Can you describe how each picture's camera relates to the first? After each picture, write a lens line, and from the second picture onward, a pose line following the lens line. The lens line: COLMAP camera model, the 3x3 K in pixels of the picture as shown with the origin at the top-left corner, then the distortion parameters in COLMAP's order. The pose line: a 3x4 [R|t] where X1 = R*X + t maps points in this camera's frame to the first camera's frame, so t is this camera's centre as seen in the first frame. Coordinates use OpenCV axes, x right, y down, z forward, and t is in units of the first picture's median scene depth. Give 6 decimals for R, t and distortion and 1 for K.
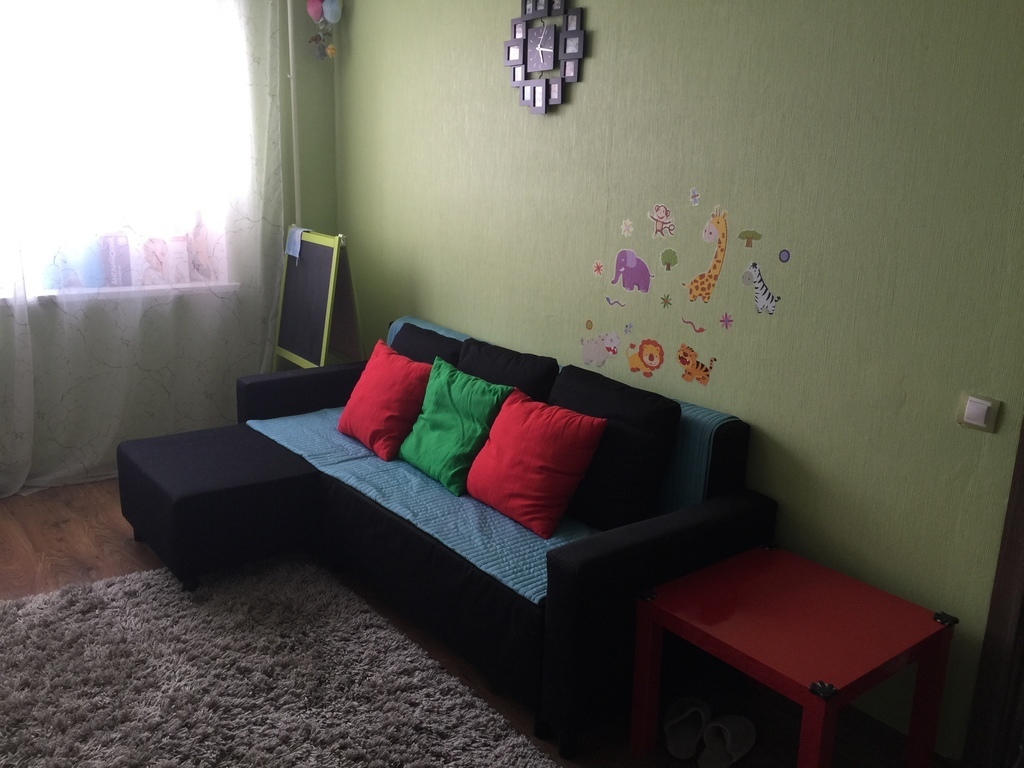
lens RADIAL K [[866.6, 0, 513.4], [0, 866.6, 384.7], [0, 0, 1]] dist [0.059368, -0.090644]
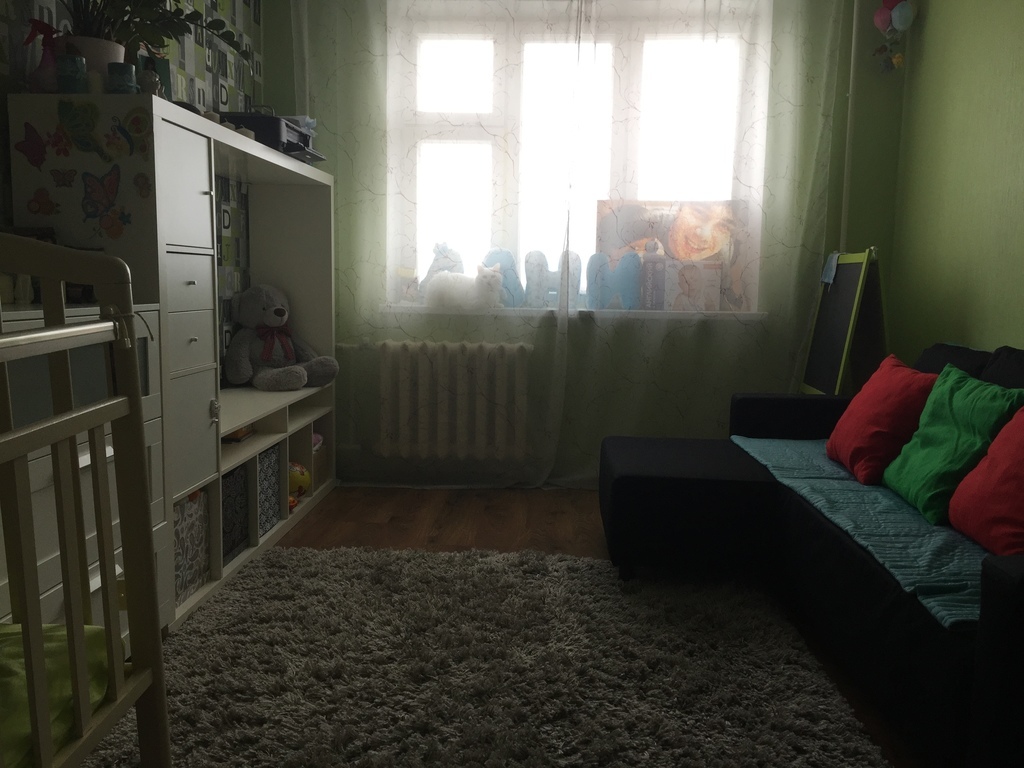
lens RADIAL K [[866.6, 0, 508.9], [0, 866.6, 388.6], [0, 0, 1]] dist [0.059368, -0.090644]
pose [[0.751681, 0.059257, -0.656860, 0.145189], [-0.153777, 0.984252, -0.087185, 0.130366], [0.641349, 0.166545, 0.748955, 0.170445]]
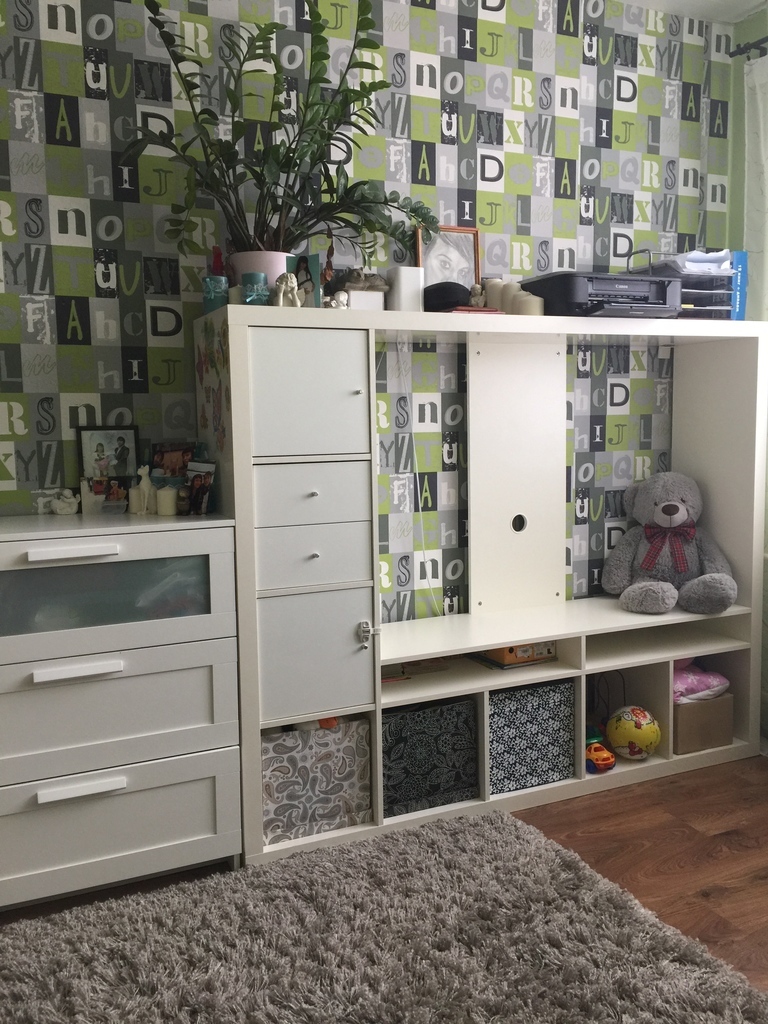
lens RADIAL K [[866.6, 0, 383.1], [0, 866.6, 504.1], [0, 0, 1]] dist [0.059368, -0.090644]
pose [[-0.238009, 0.065821, -0.969030, 0.081235], [-0.233490, 0.964565, 0.122867, -0.098389], [0.942780, 0.255502, -0.214207, 0.817560]]
